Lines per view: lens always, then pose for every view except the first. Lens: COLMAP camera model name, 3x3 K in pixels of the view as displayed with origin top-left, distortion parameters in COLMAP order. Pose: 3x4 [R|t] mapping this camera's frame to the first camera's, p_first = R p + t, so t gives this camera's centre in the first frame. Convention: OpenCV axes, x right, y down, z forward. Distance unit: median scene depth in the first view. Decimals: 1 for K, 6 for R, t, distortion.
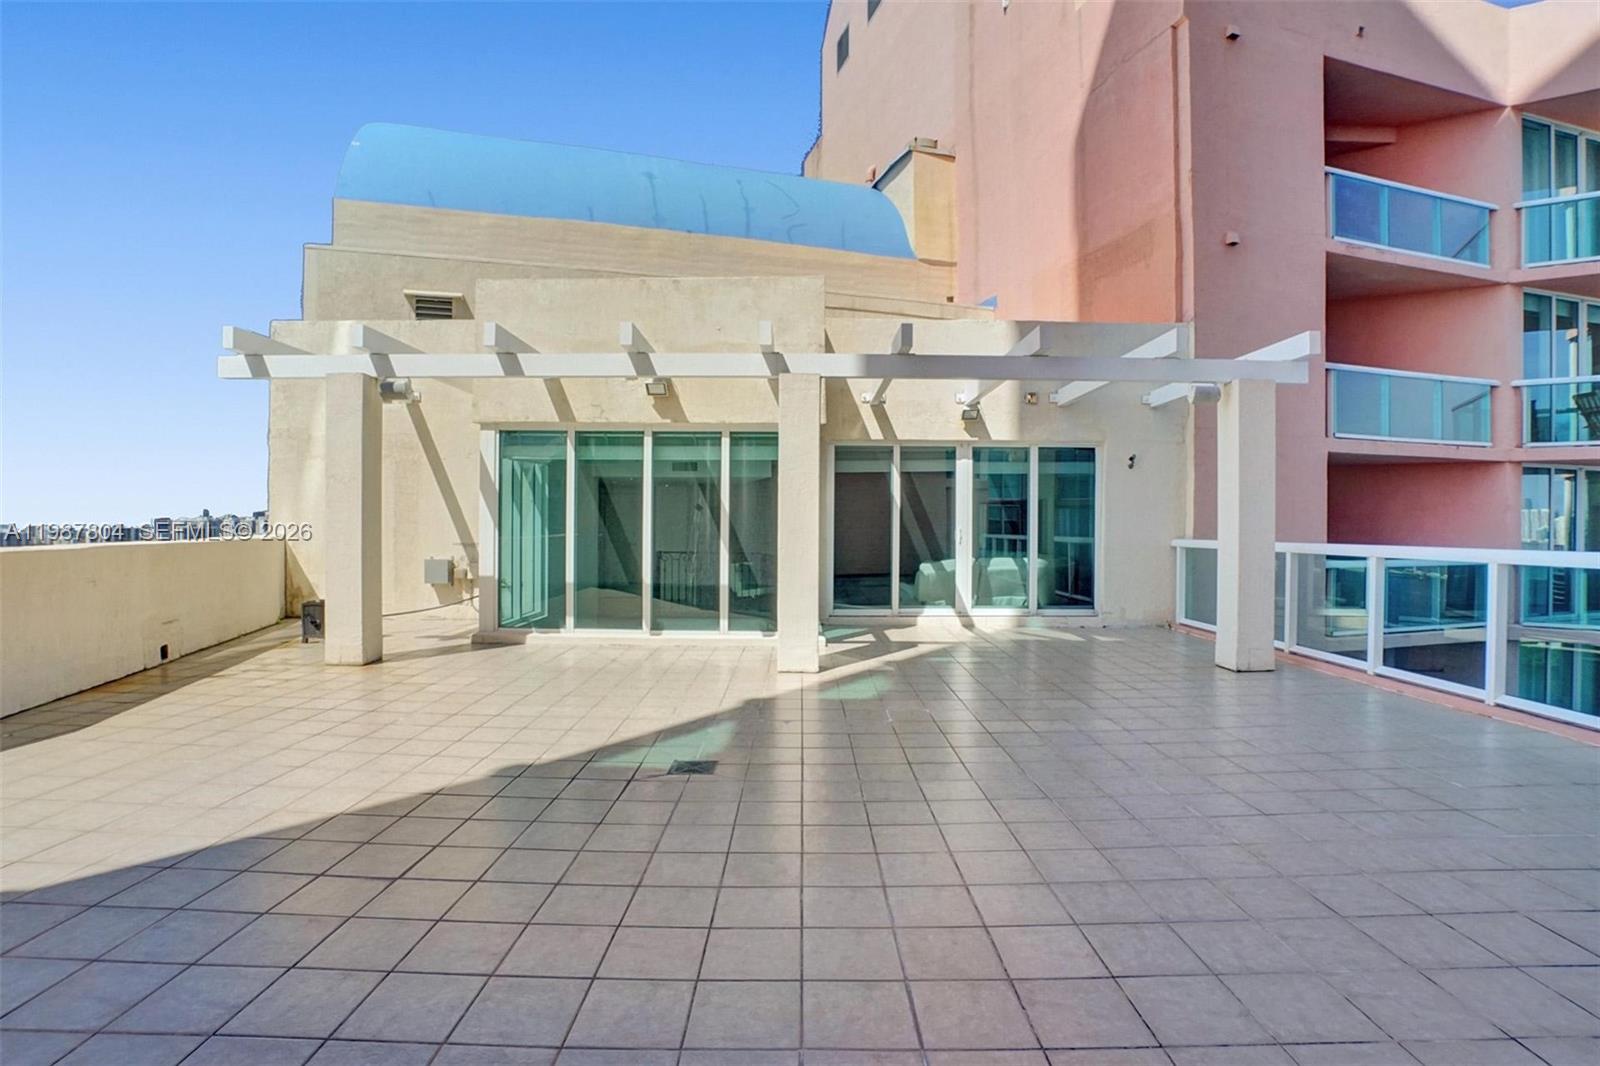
lens RADIAL K [[759.9, 0, 792.1], [0, 759.9, 526.3], [0, 0, 1]] dist [-0.046593, 0.006454]
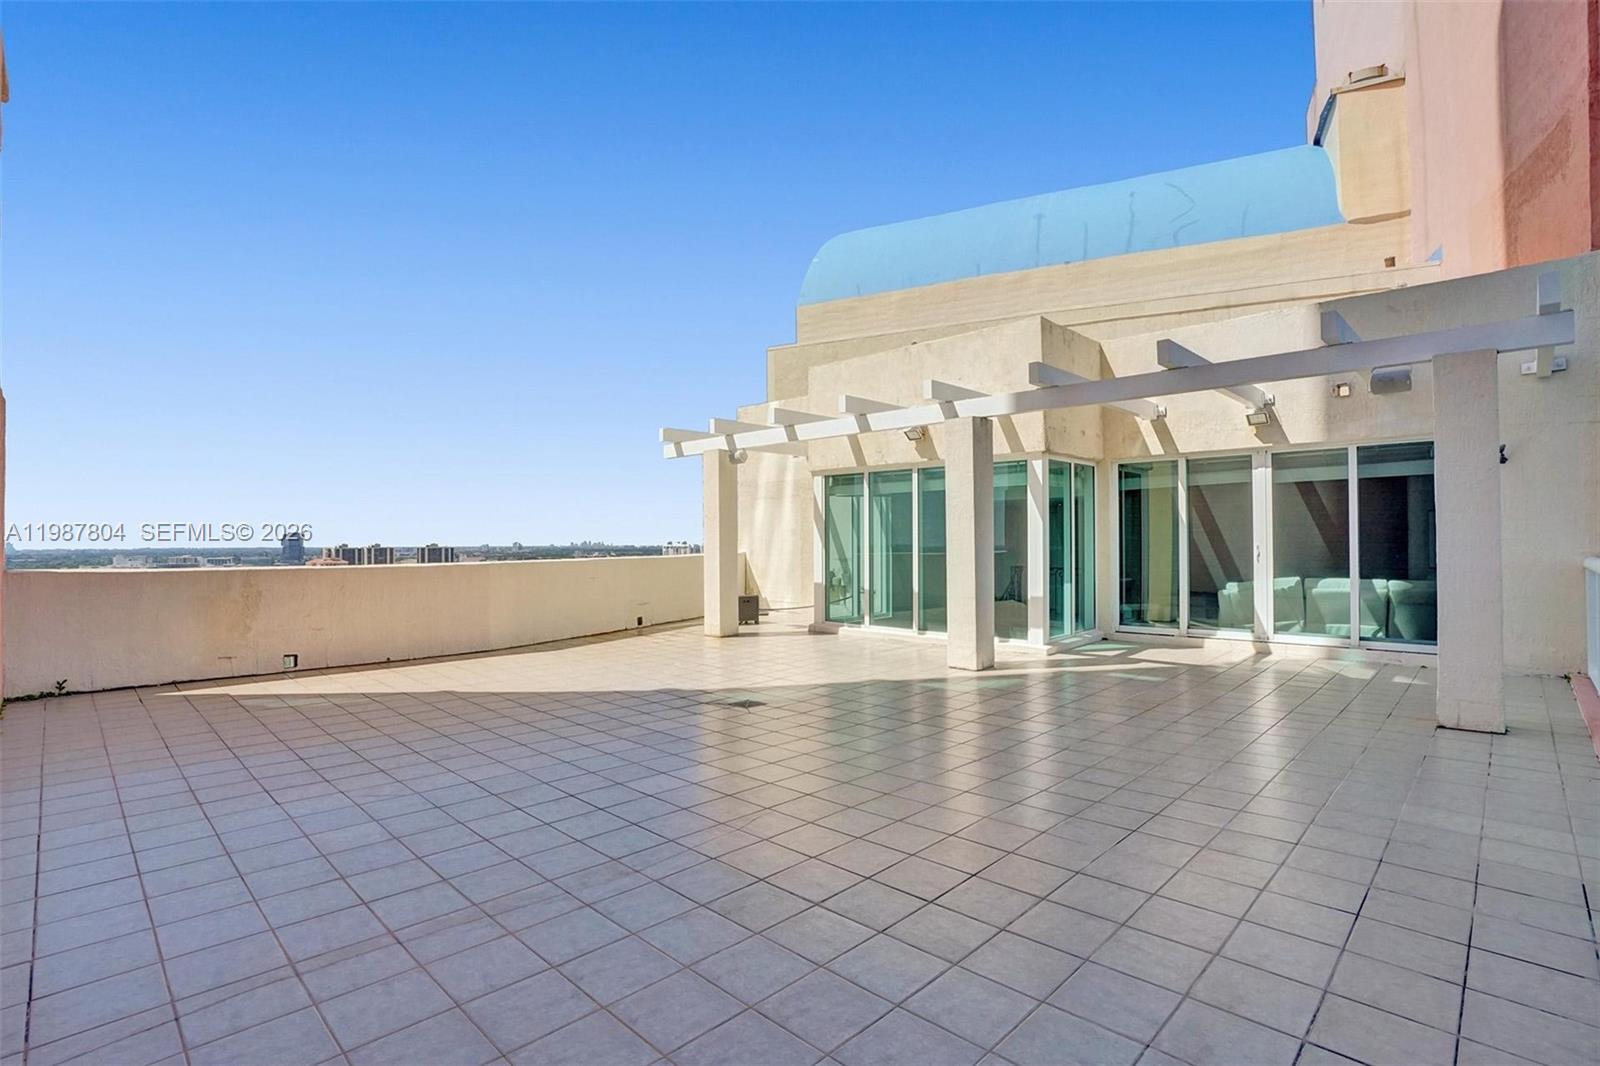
lens RADIAL K [[759.9, 0, 790.0], [0, 759.9, 536.8], [0, 0, 1]] dist [-0.046593, 0.006454]
pose [[0.722870, -0.015085, -0.690819, 0.438239], [0.010105, 0.999886, -0.011260, -0.002288], [0.690910, 0.001159, 0.722940, -0.027732]]
